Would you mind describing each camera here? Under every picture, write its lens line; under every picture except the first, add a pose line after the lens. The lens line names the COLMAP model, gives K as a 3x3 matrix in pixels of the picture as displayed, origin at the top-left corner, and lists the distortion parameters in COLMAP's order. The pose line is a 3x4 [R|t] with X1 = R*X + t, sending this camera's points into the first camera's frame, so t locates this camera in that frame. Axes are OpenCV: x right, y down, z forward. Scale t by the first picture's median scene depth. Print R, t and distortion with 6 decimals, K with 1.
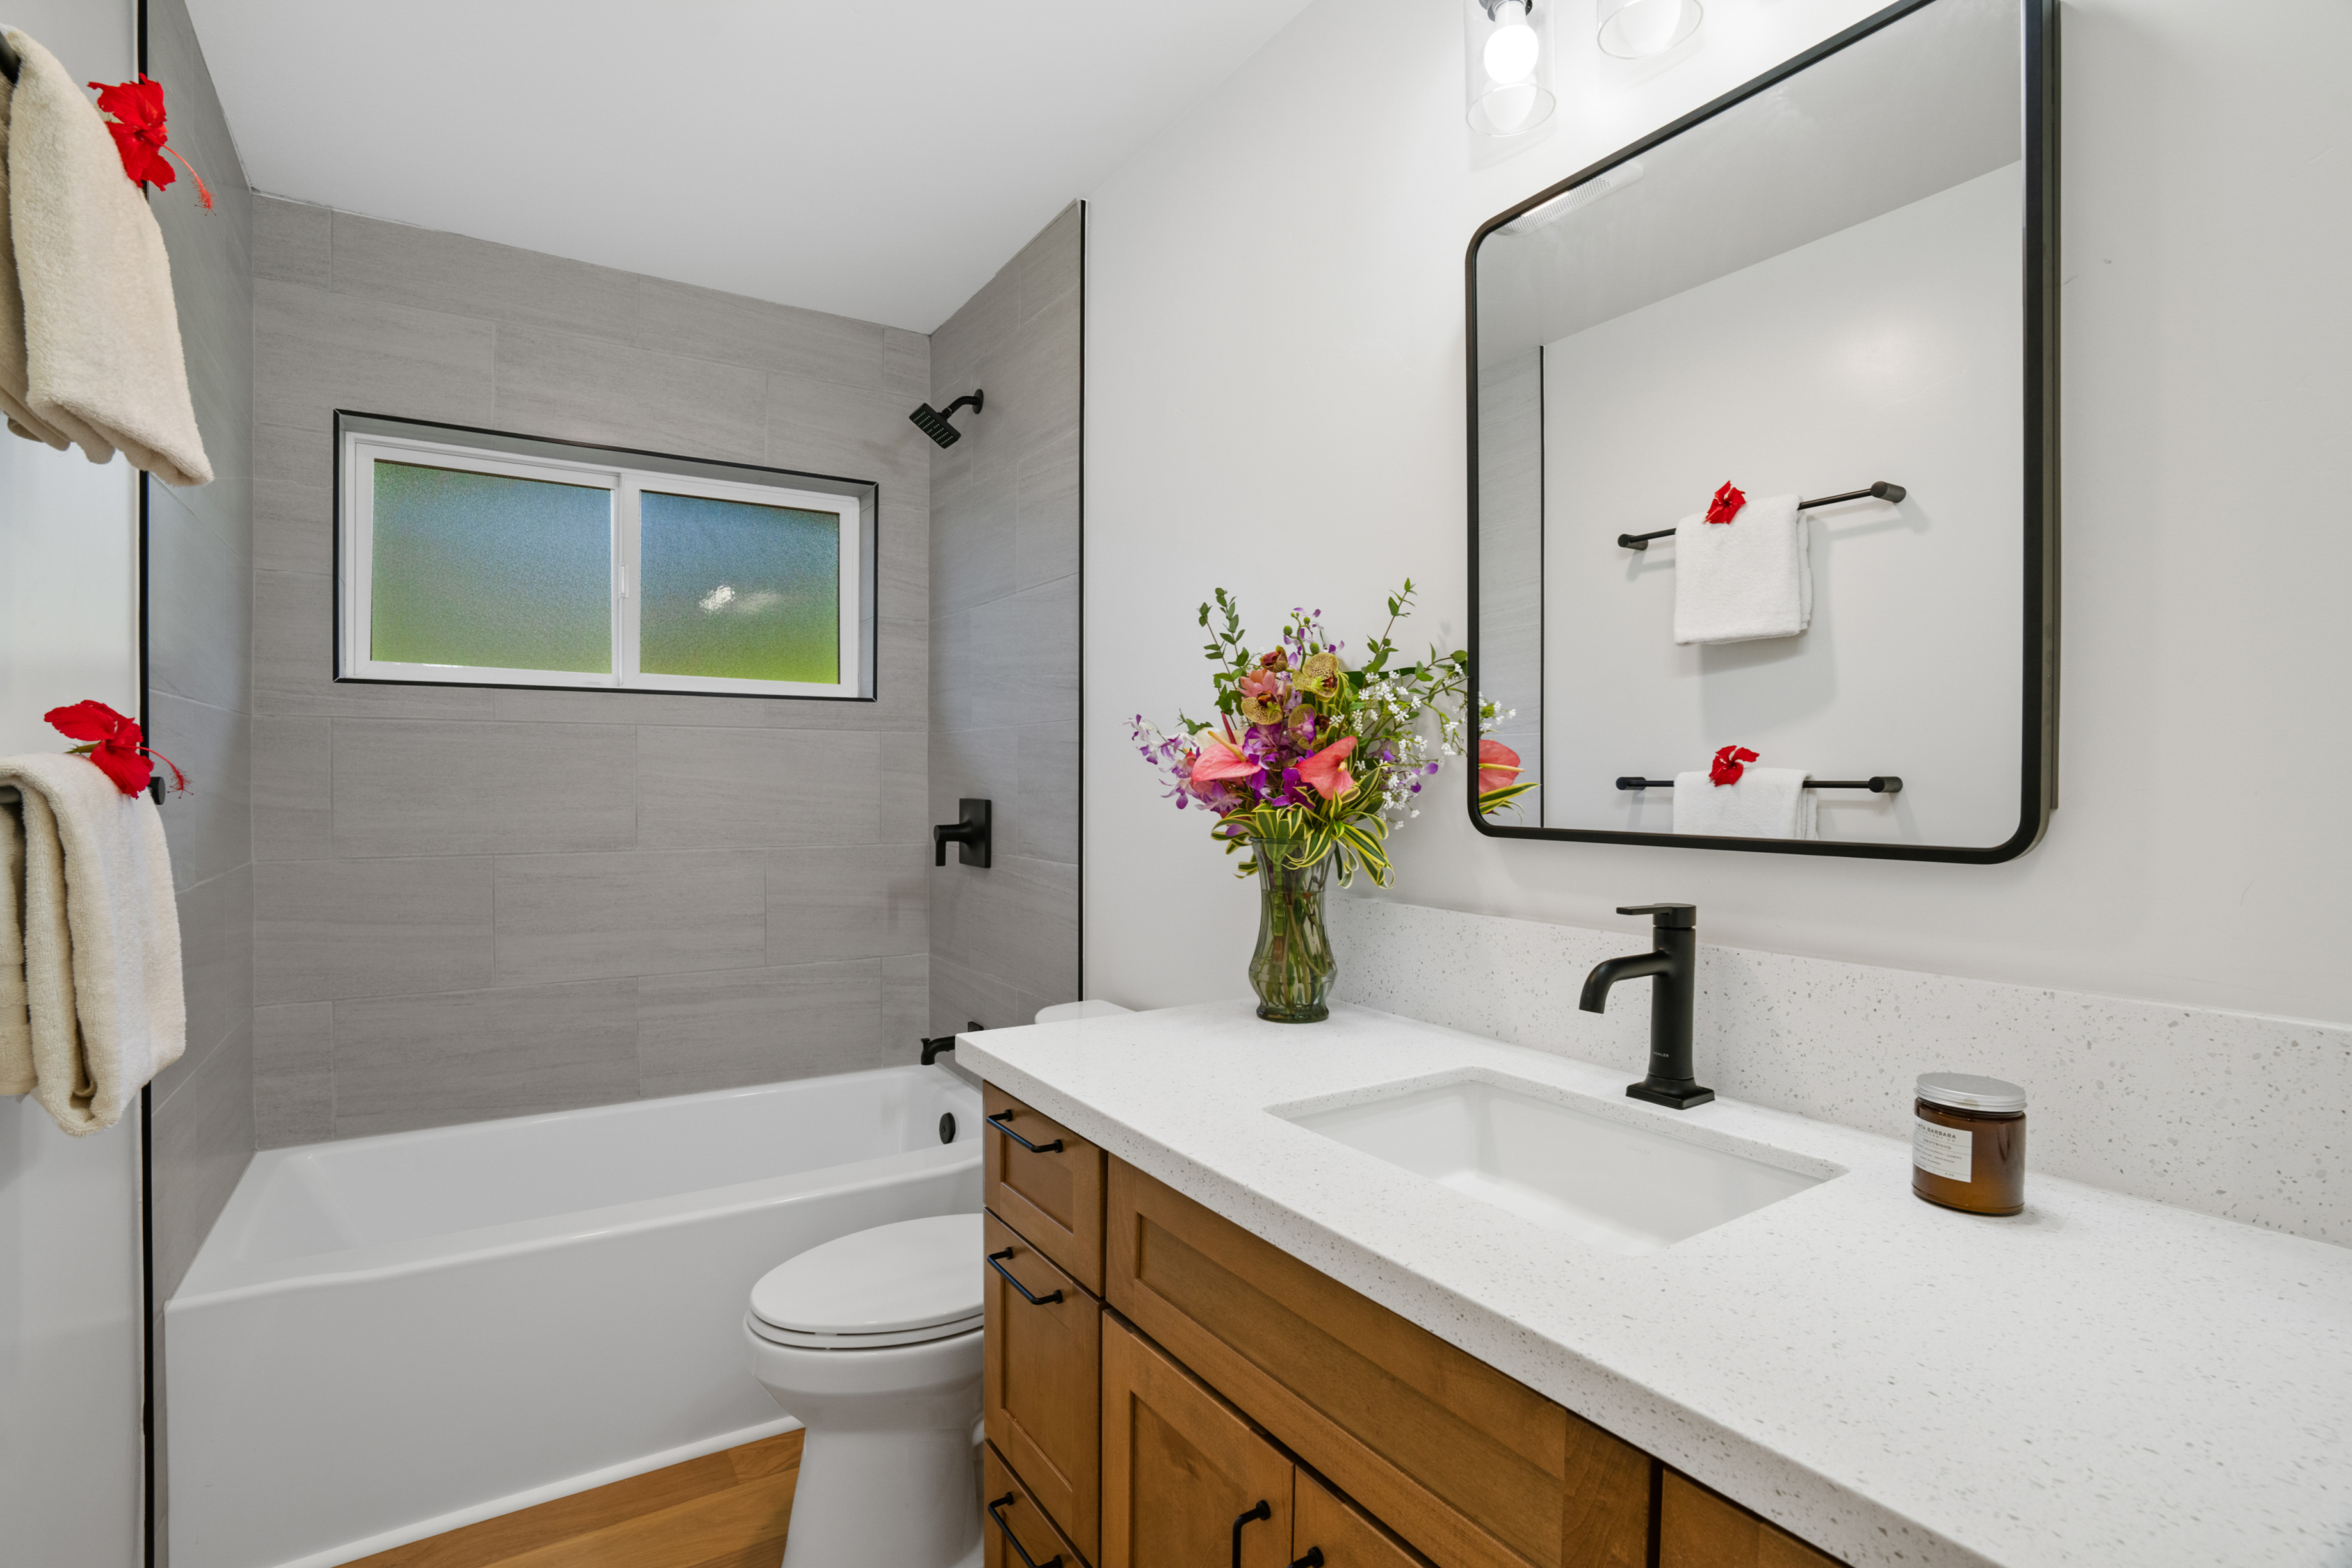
lens RADIAL K [[1104.6, 0, 1173.3], [0, 1104.6, 770.3], [0, 0, 1]] dist [-0.064222, 0.027983]
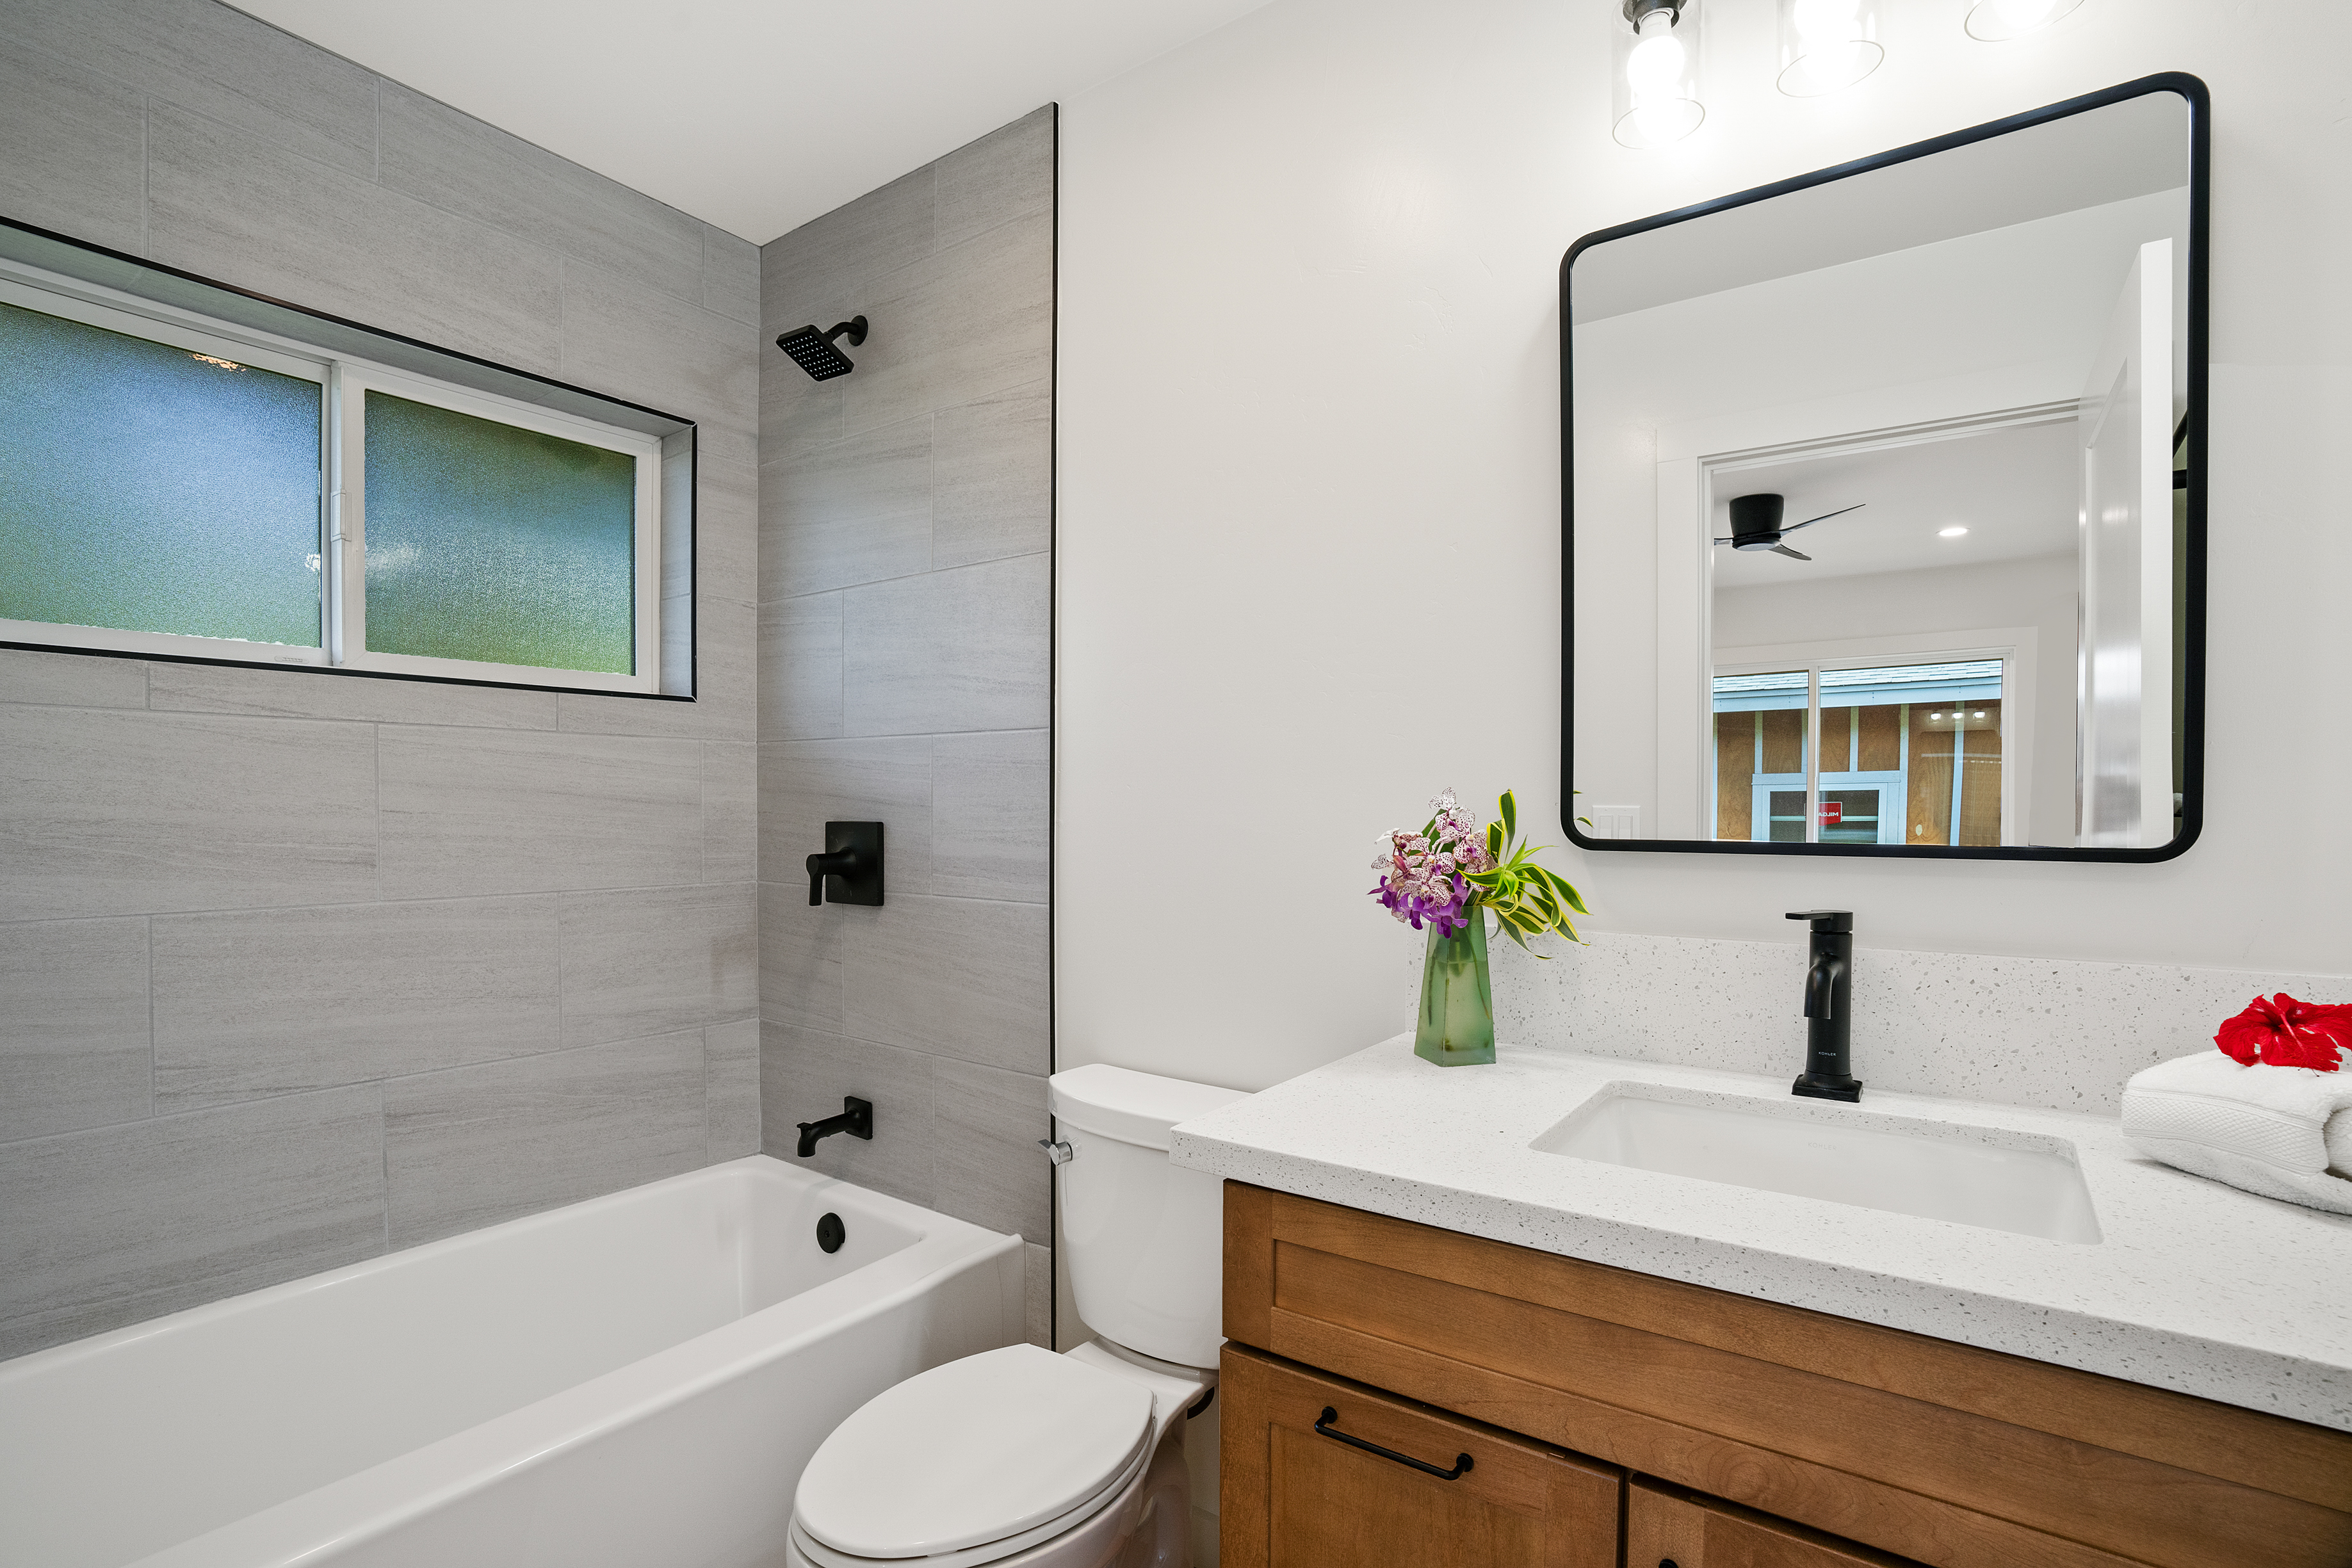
lens RADIAL K [[1104.6, 0, 1173.3], [0, 1104.6, 770.3], [0, 0, 1]] dist [-0.064222, 0.027983]
pose [[0.911823, -0.006360, 0.410533, -0.304802], [0.007809, 0.999968, -0.001854, -0.008803], [-0.410508, 0.004896, 0.911844, 0.162443]]
